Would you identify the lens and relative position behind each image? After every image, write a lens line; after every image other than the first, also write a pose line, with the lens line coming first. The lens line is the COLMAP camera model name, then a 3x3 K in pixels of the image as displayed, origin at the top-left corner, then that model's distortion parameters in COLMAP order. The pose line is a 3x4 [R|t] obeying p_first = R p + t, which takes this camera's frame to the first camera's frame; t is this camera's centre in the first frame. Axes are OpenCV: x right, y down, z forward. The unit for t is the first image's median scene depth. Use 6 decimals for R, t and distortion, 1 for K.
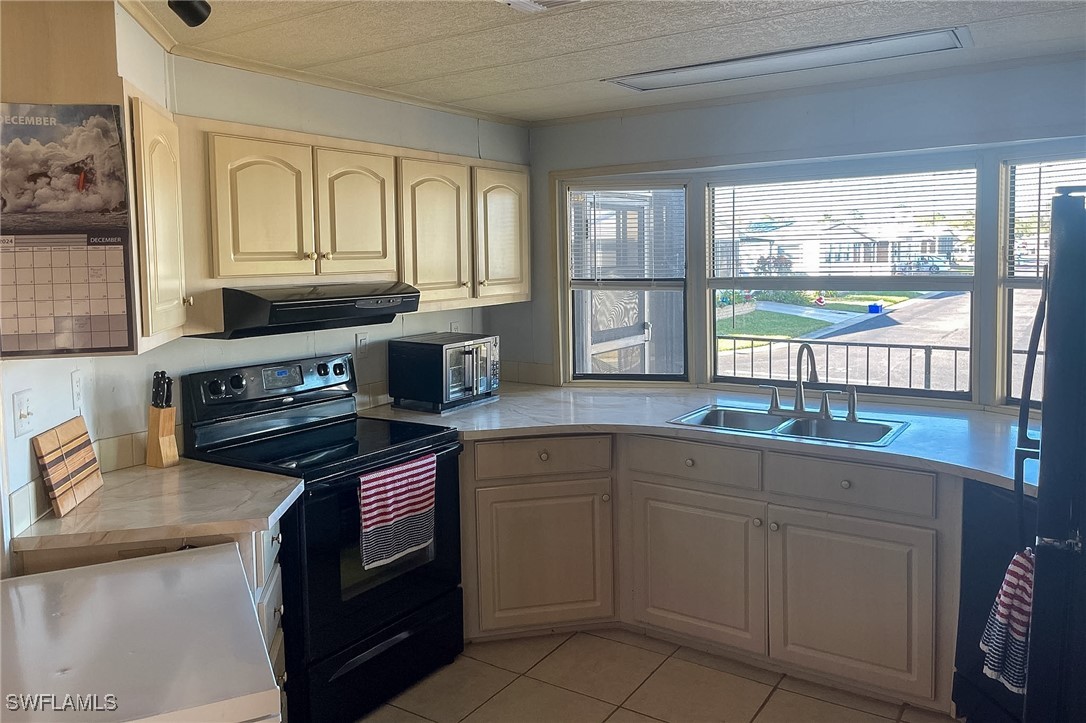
lens RADIAL K [[813.9, 0, 546.1], [0, 813.9, 316.8], [0, 0, 1]] dist [0.077893, -0.108921]
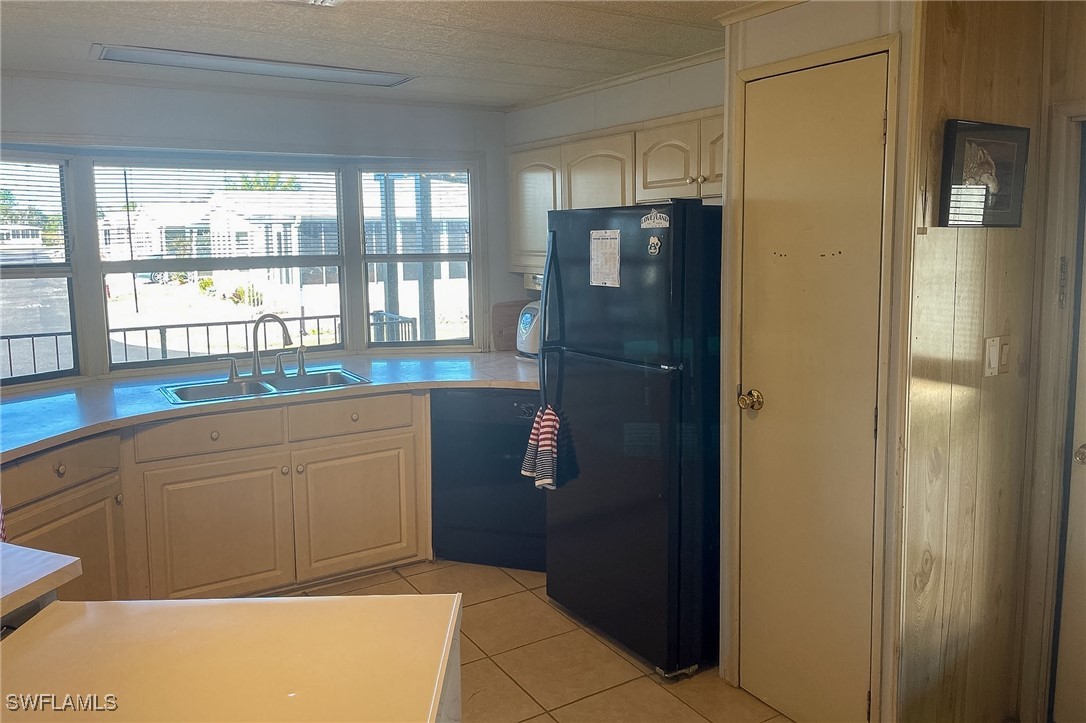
lens RADIAL K [[813.9, 0, 546.1], [0, 813.9, 316.8], [0, 0, 1]] dist [0.077893, -0.108921]
pose [[0.423884, -0.083063, 0.901900, -0.520159], [0.073969, 0.995634, 0.056931, -0.000623], [-0.902691, 0.042580, 0.428177, 0.147702]]
